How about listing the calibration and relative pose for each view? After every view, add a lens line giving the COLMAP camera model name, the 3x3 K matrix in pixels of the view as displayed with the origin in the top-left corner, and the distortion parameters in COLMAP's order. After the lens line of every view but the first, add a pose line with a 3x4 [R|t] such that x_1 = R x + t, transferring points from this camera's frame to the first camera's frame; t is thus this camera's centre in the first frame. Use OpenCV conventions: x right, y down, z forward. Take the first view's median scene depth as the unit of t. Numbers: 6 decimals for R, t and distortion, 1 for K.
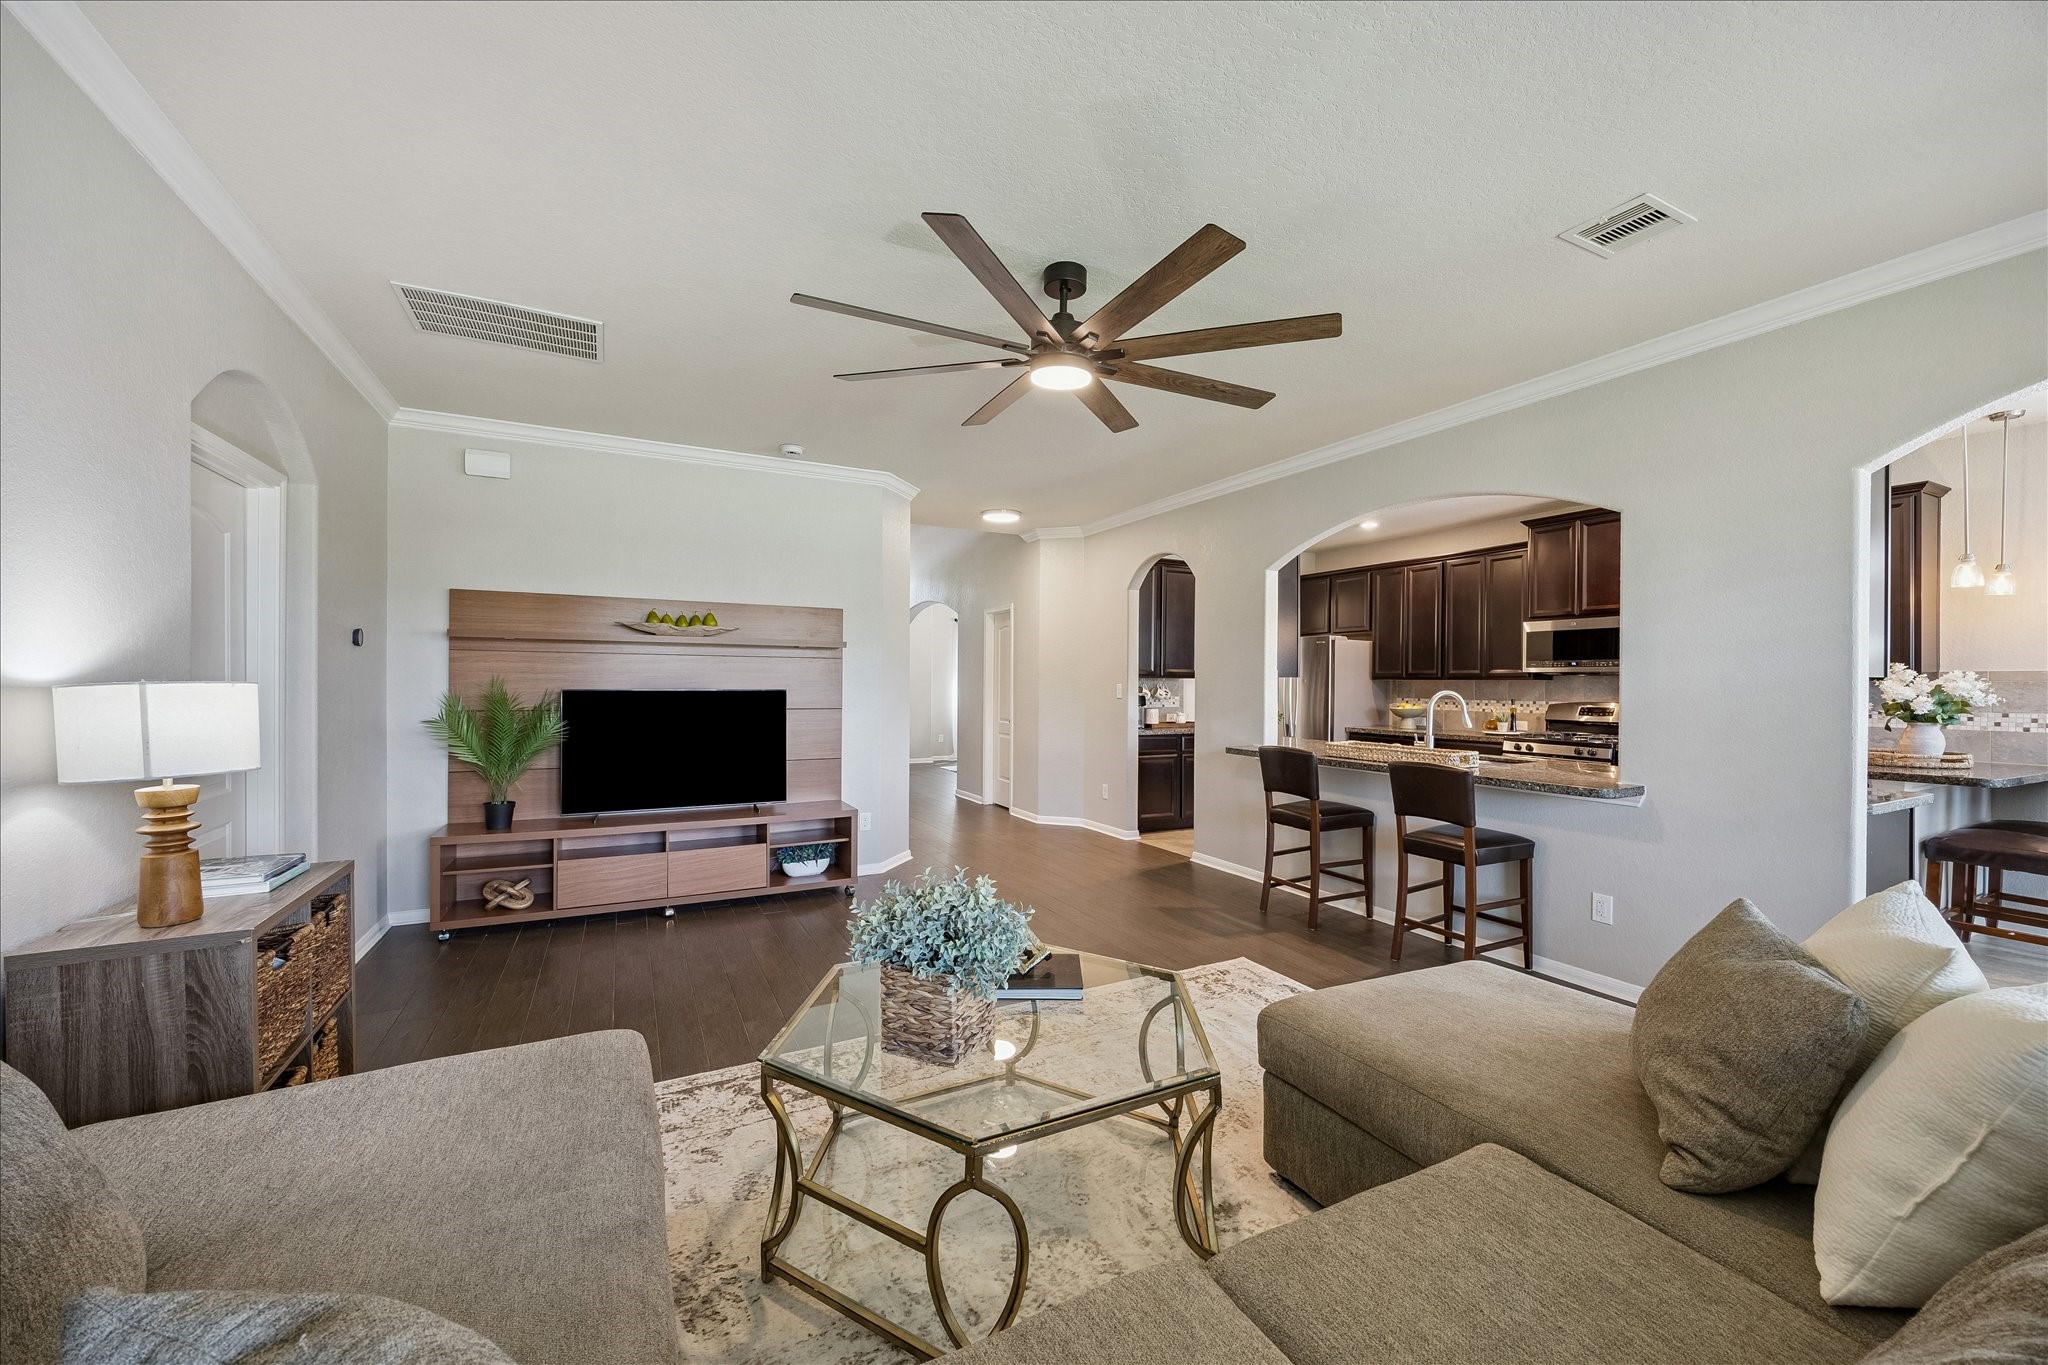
lens RADIAL K [[787.1, 0, 1043.5], [0, 787.1, 685.1], [0, 0, 1]] dist [-0.001325, 0.000097]
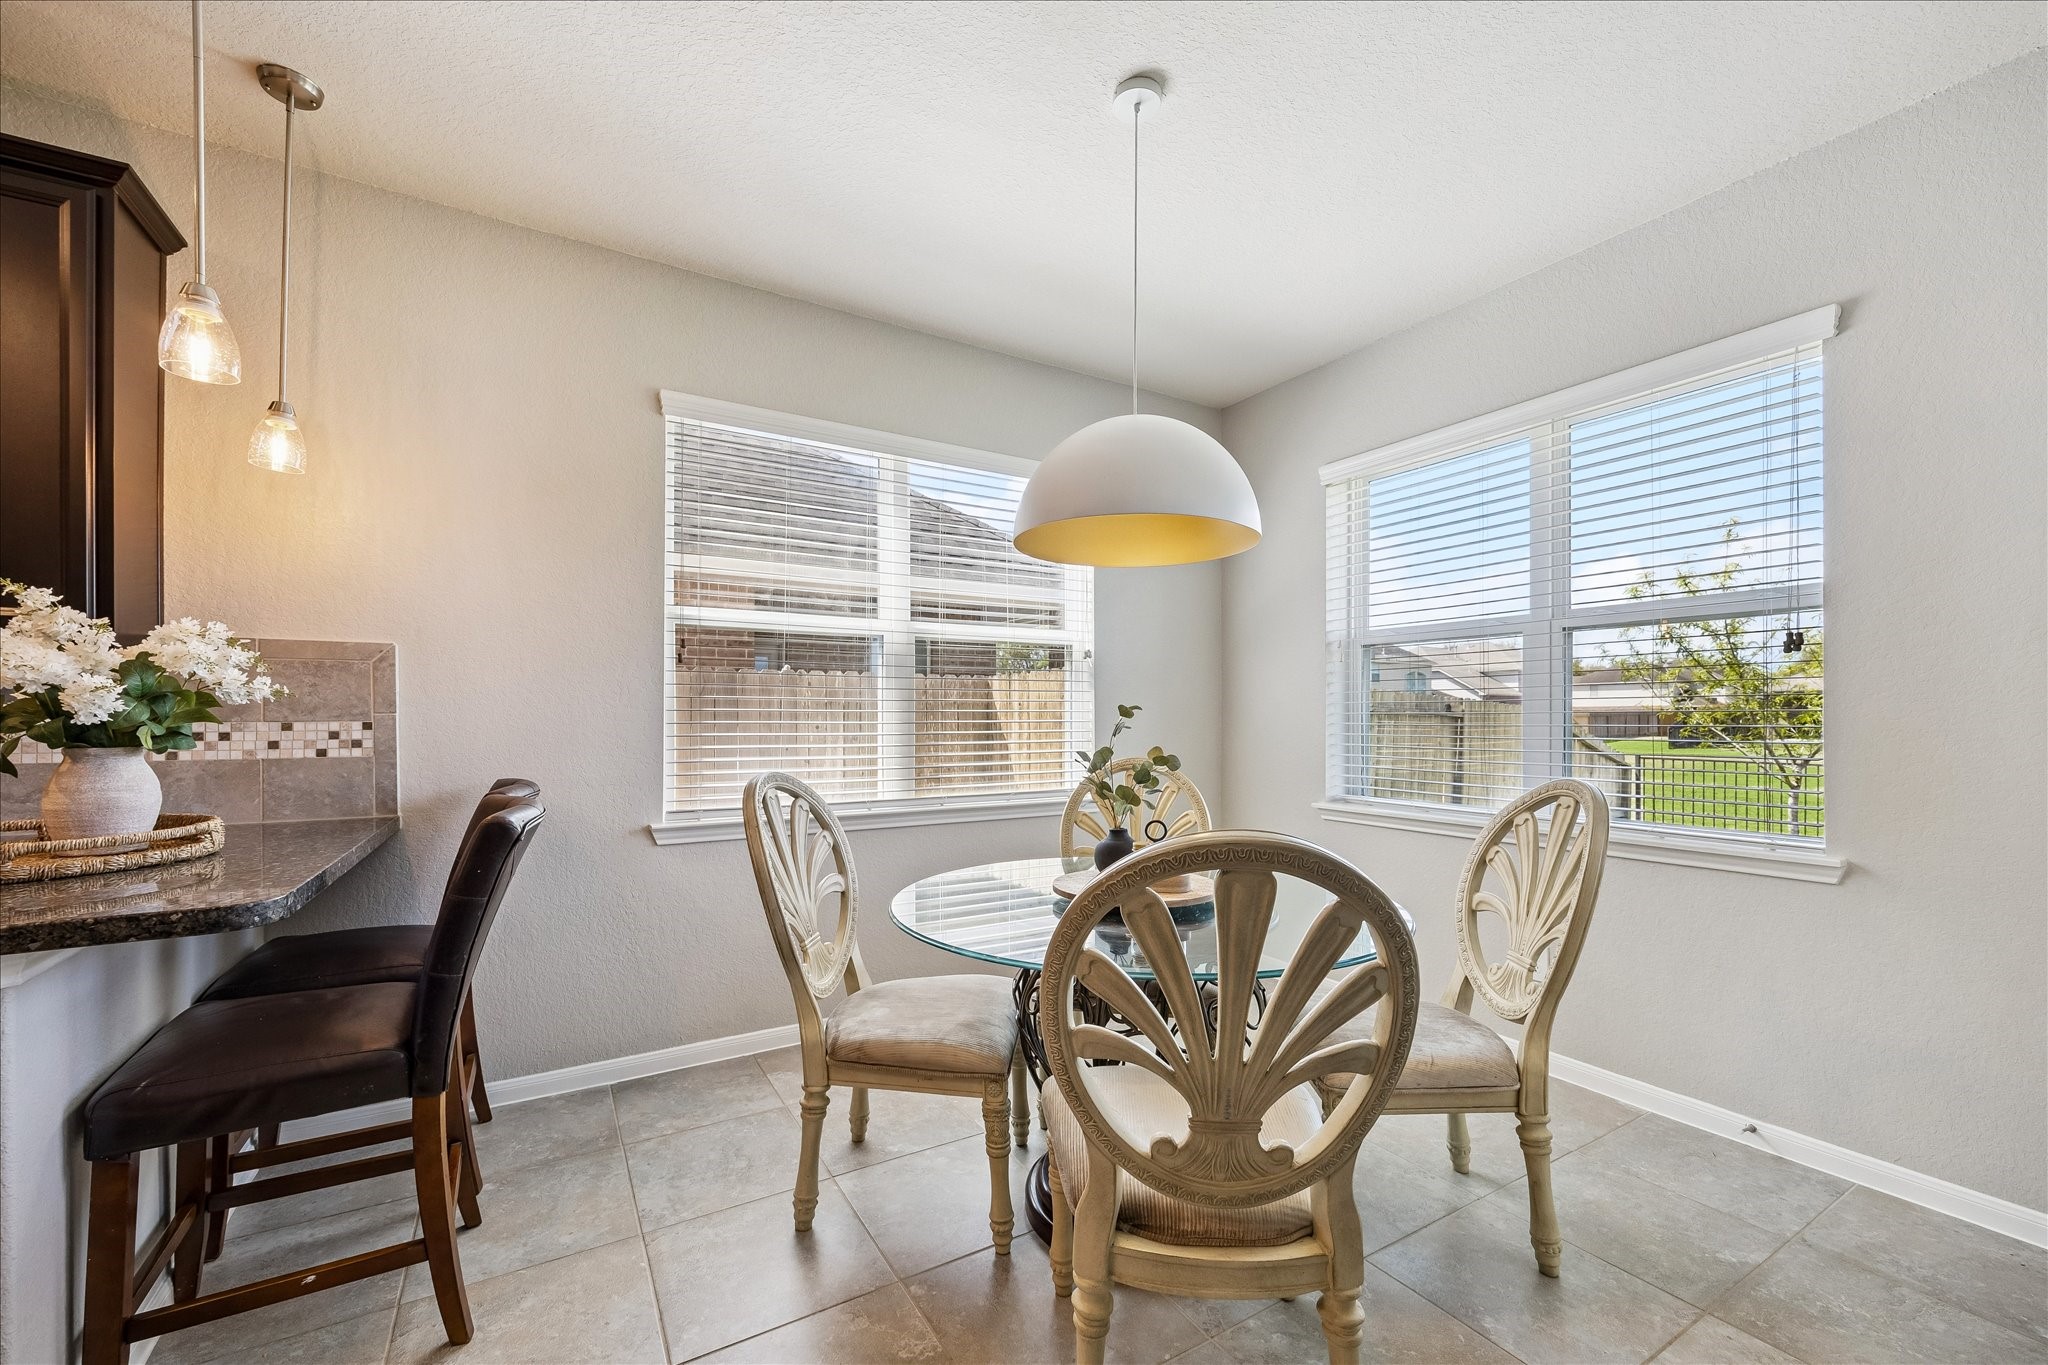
lens RADIAL K [[787.1, 0, 982.4], [0, 787.1, 719.3], [0, 0, 1]] dist [-0.001325, 0.000097]
pose [[-0.043712, -0.006267, 0.999025, 0.535871], [-0.001009, 0.999980, 0.006229, 0.023085], [-0.999044, -0.000736, -0.043717, 0.440612]]
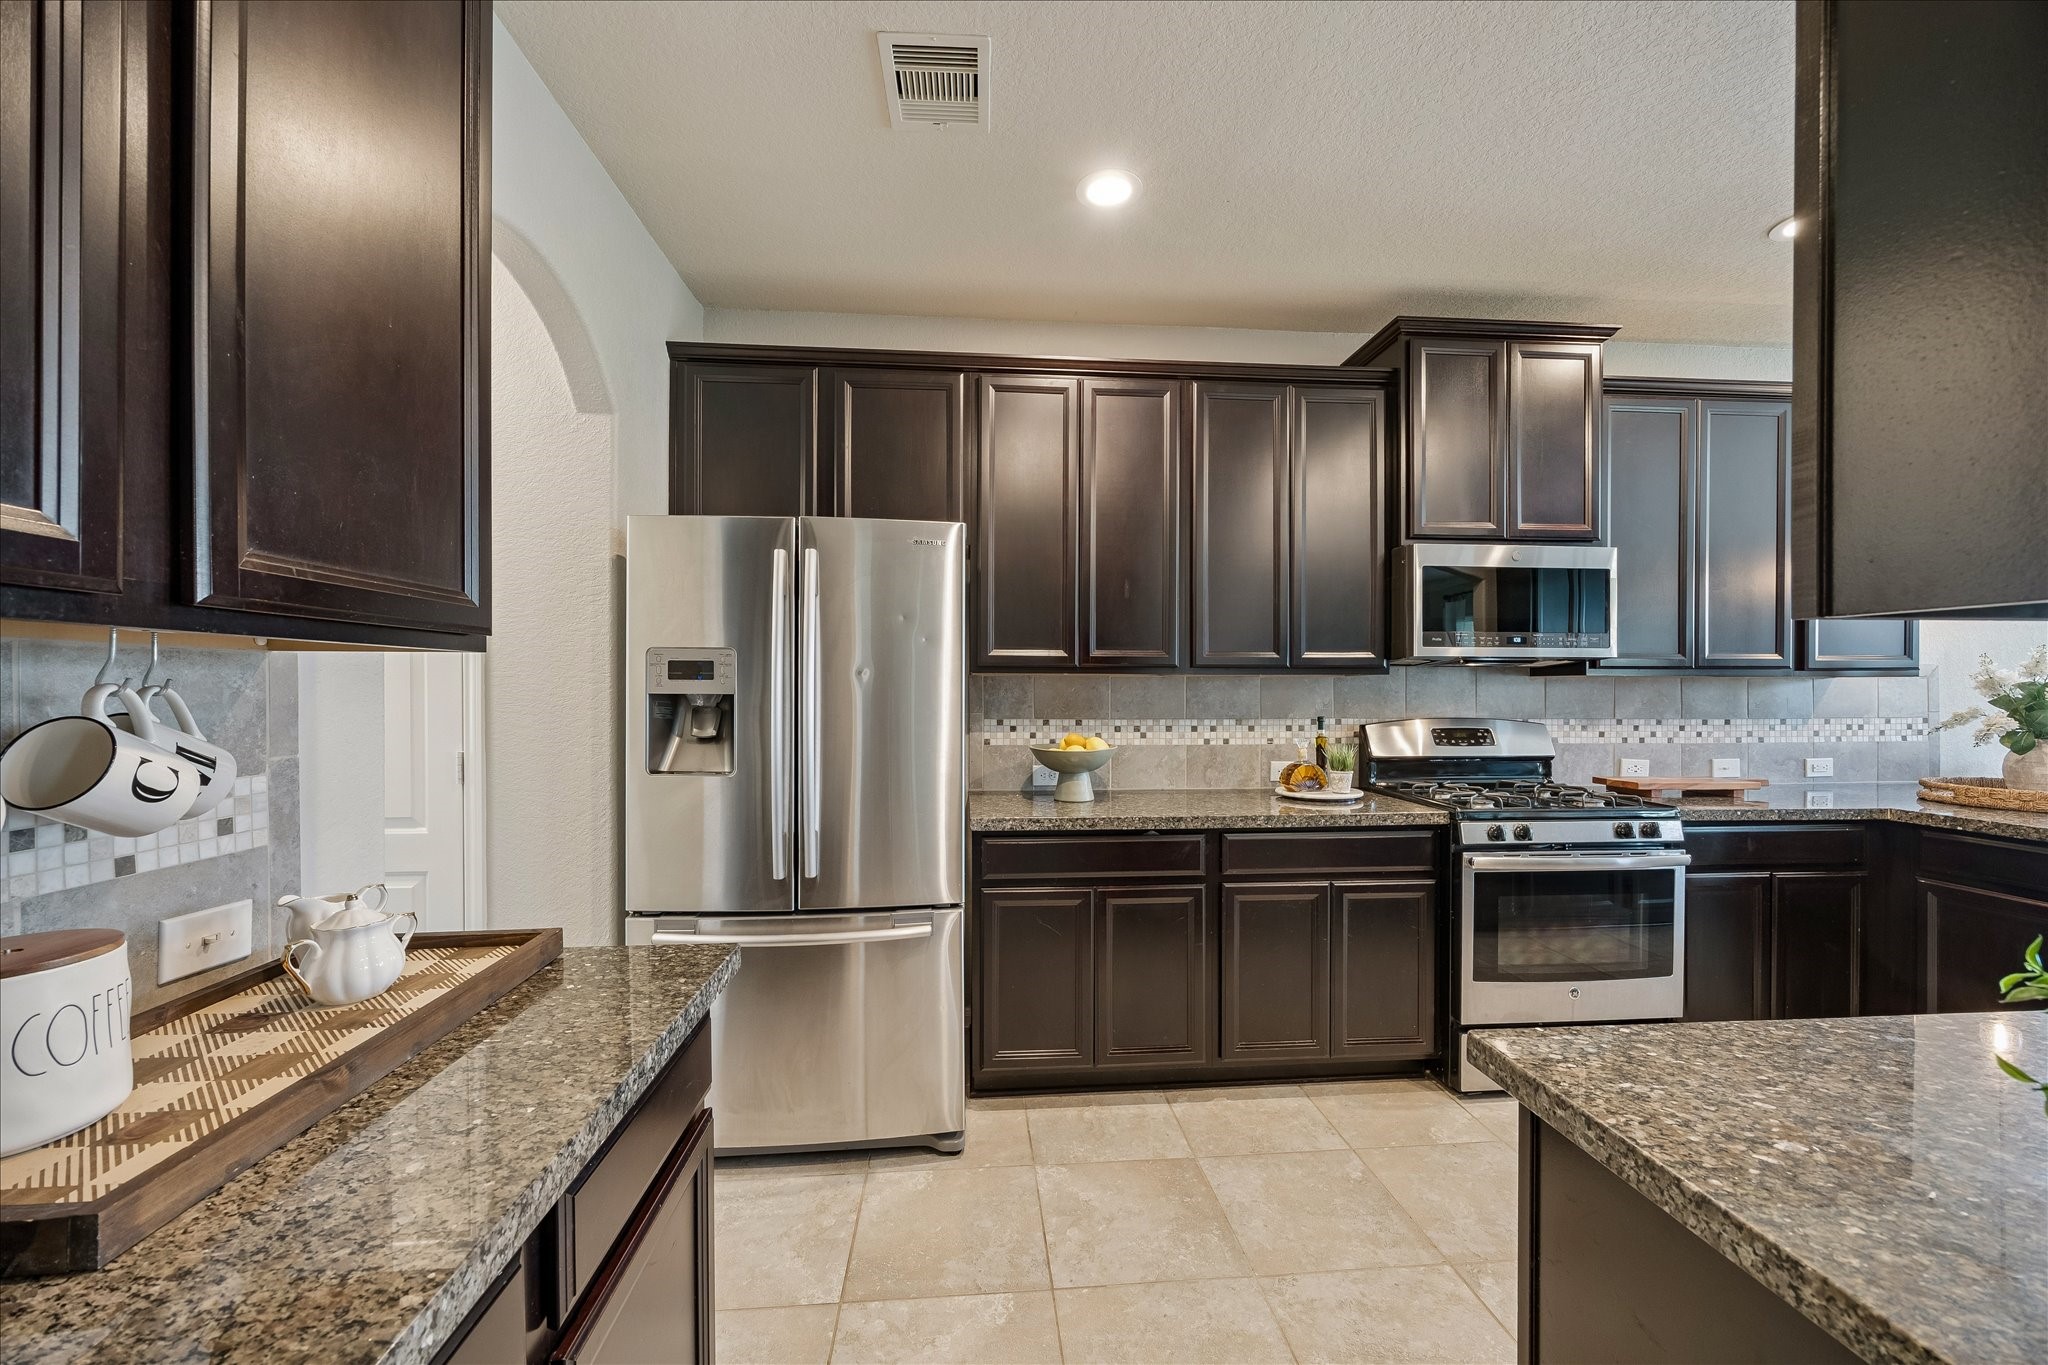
lens RADIAL K [[787.1, 0, 1029.5], [0, 787.1, 691.6], [0, 0, 1]] dist [-0.001325, 0.000097]
pose [[0.393358, -0.008171, 0.919349, 0.129436], [0.006885, 0.999959, 0.005941, -0.000929], [-0.919360, 0.003993, 0.393398, 1.124662]]
